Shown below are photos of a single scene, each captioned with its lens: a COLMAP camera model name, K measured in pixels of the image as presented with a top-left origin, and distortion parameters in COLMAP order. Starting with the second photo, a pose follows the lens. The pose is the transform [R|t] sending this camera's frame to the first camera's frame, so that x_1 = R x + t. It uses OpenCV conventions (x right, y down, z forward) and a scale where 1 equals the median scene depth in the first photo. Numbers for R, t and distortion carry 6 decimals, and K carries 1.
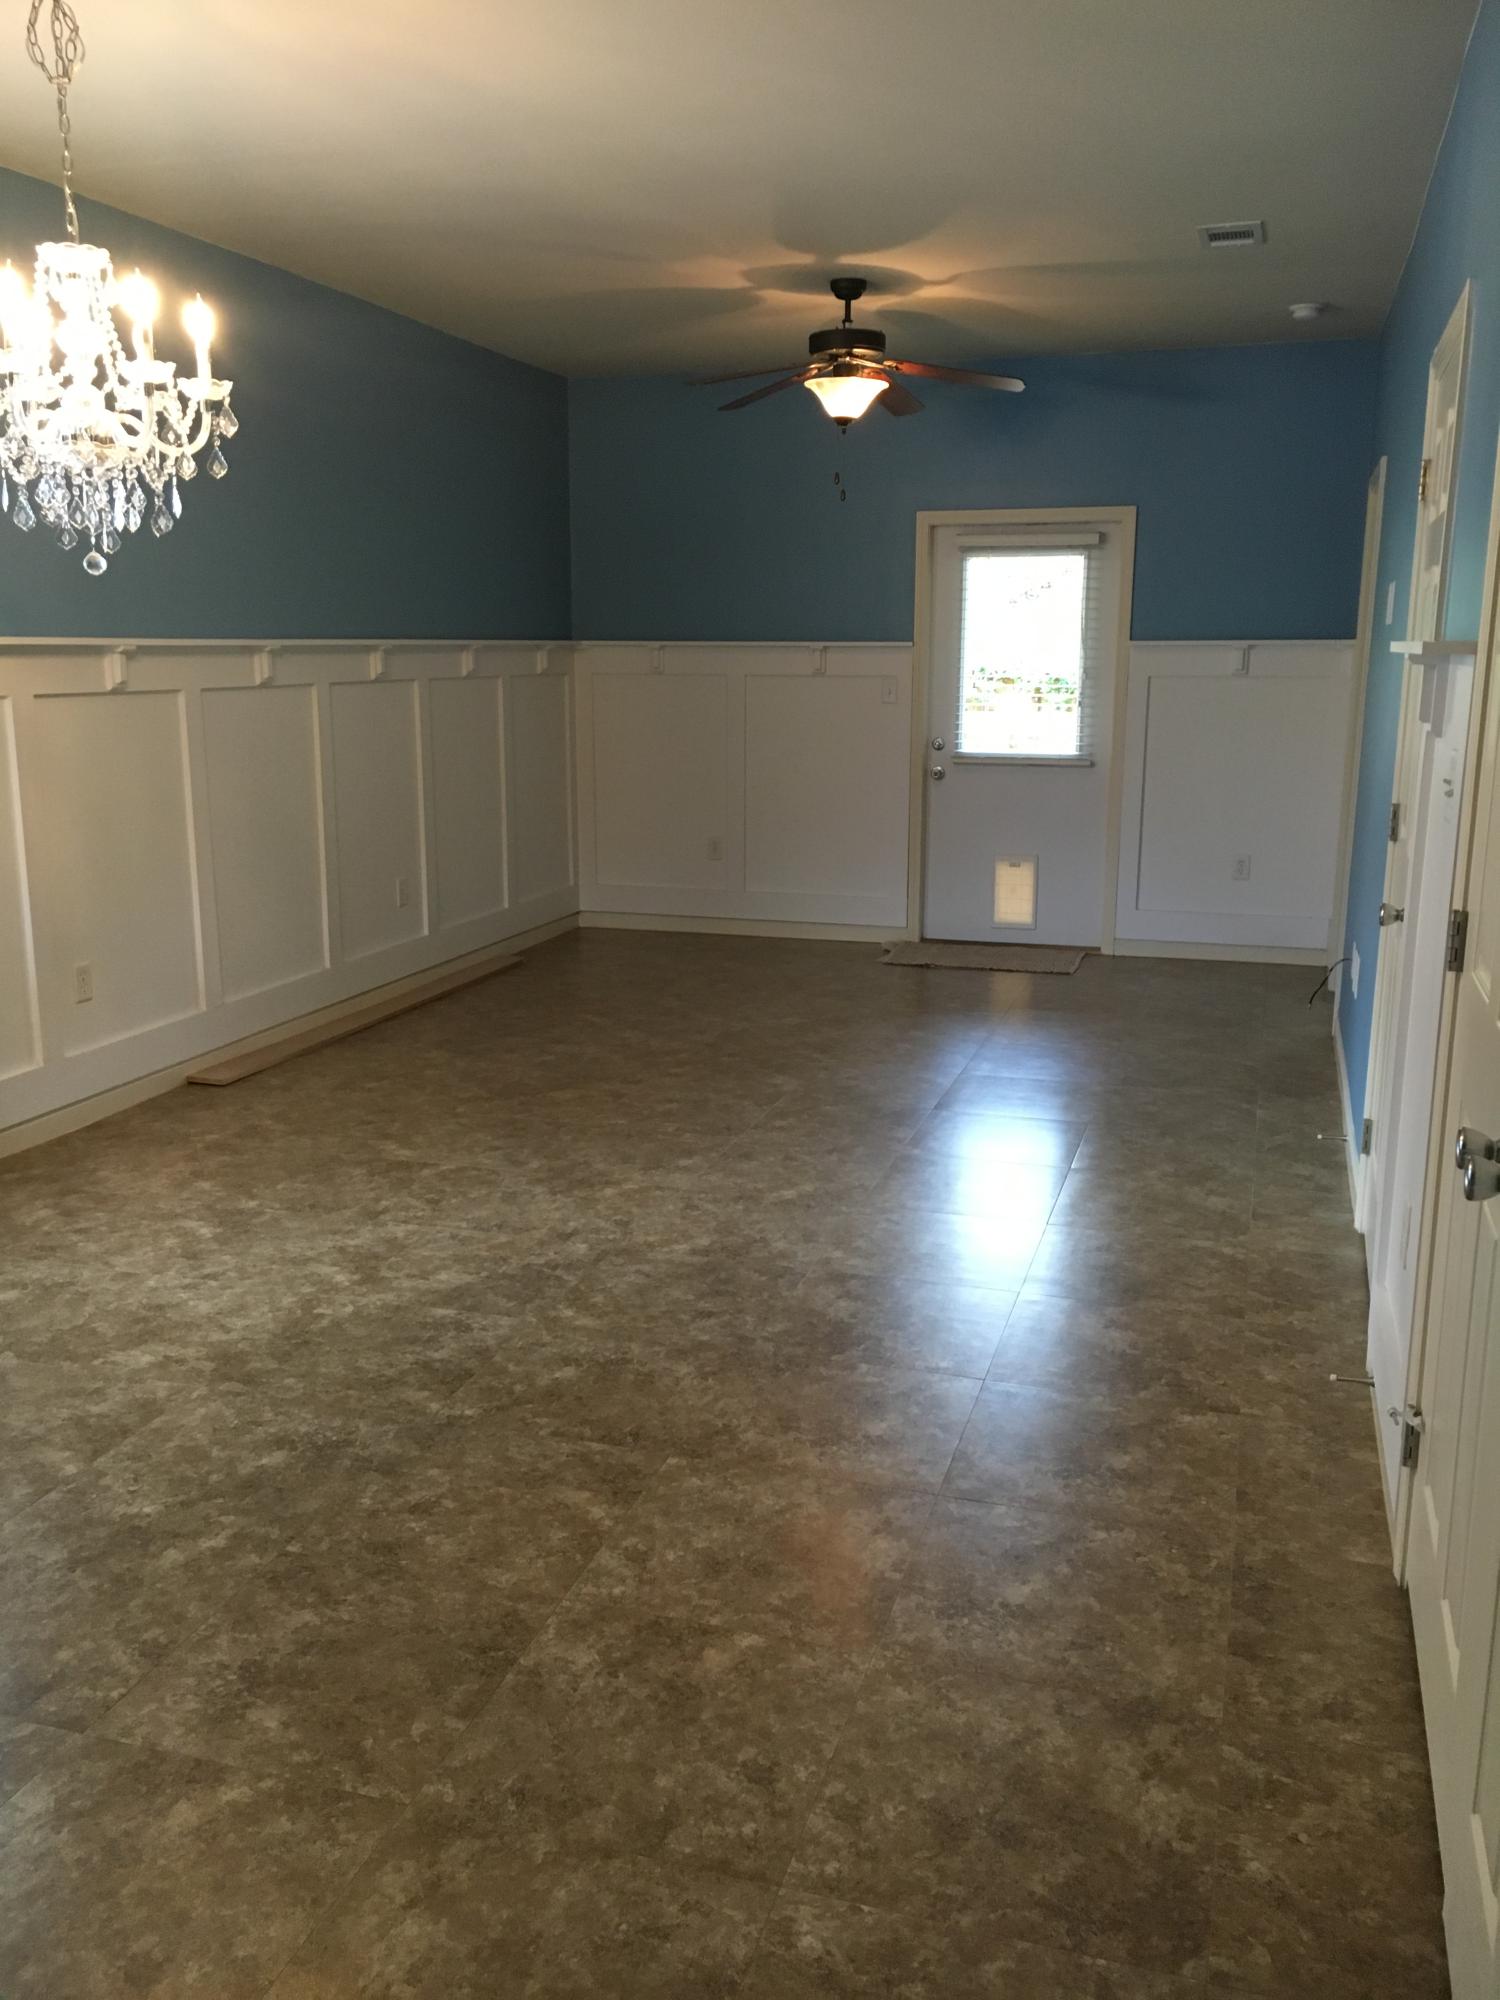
lens RADIAL K [[1697.3, 0, 749.2], [0, 1697.3, 1001.8], [0, 0, 1]] dist [0.062176, -0.046919]
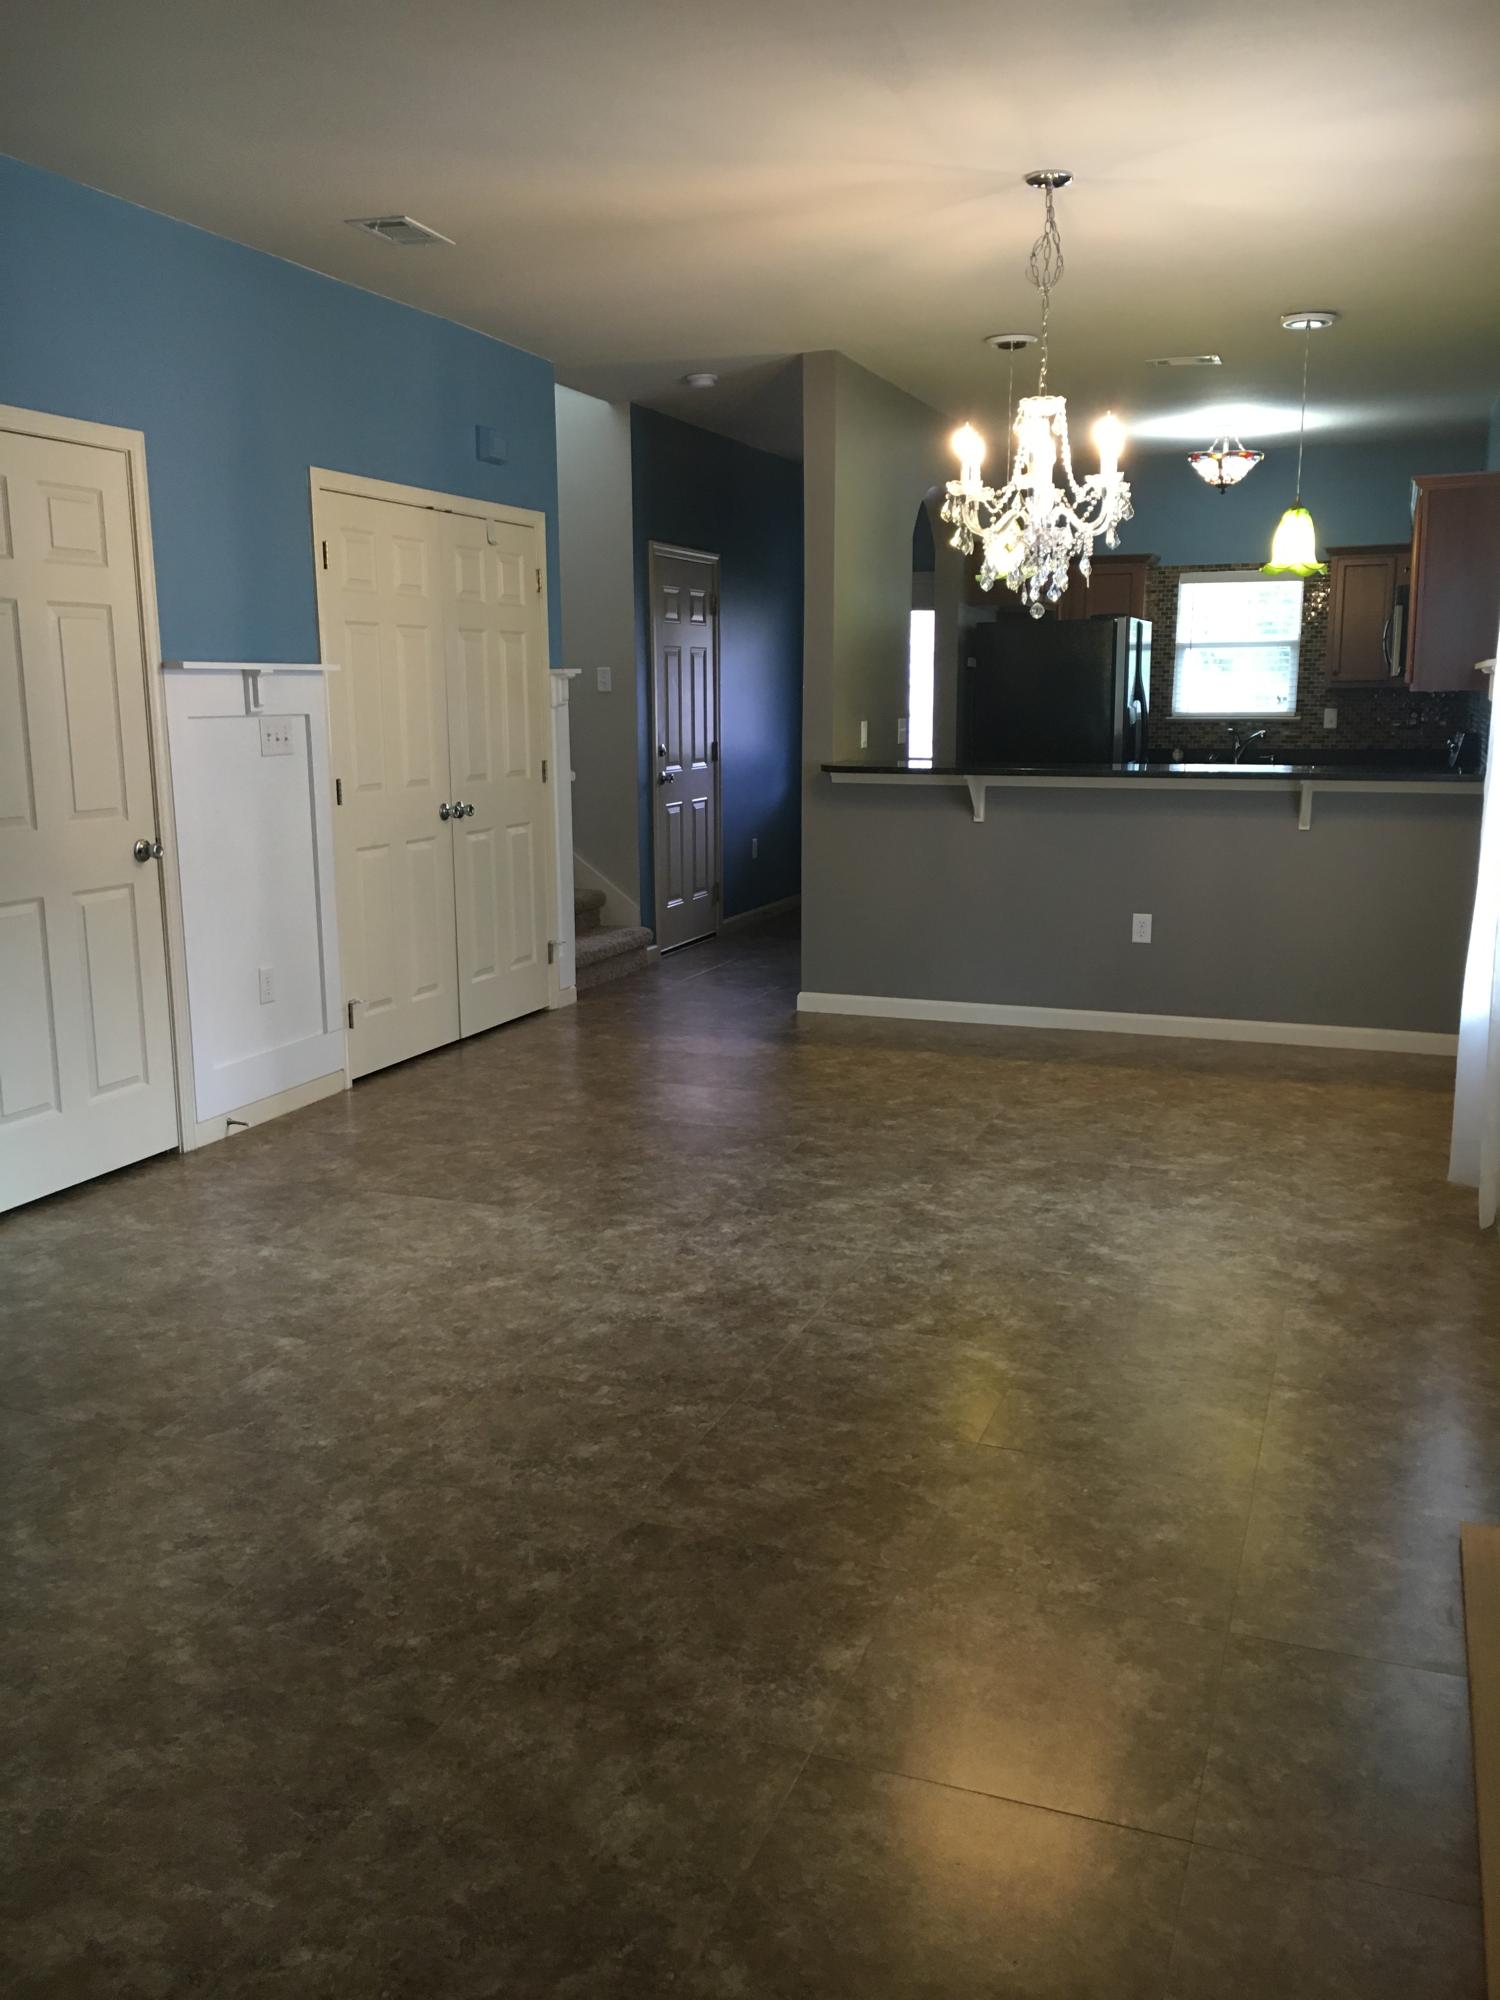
lens RADIAL K [[1697.3, 0, 755.0], [0, 1697.3, 991.5], [0, 0, 1]] dist [0.062176, -0.046919]
pose [[-0.998430, -0.011619, 0.054788, -0.171908], [0.009991, 0.925601, 0.378369, -0.392346], [-0.055108, 0.378323, -0.924032, 1.913278]]
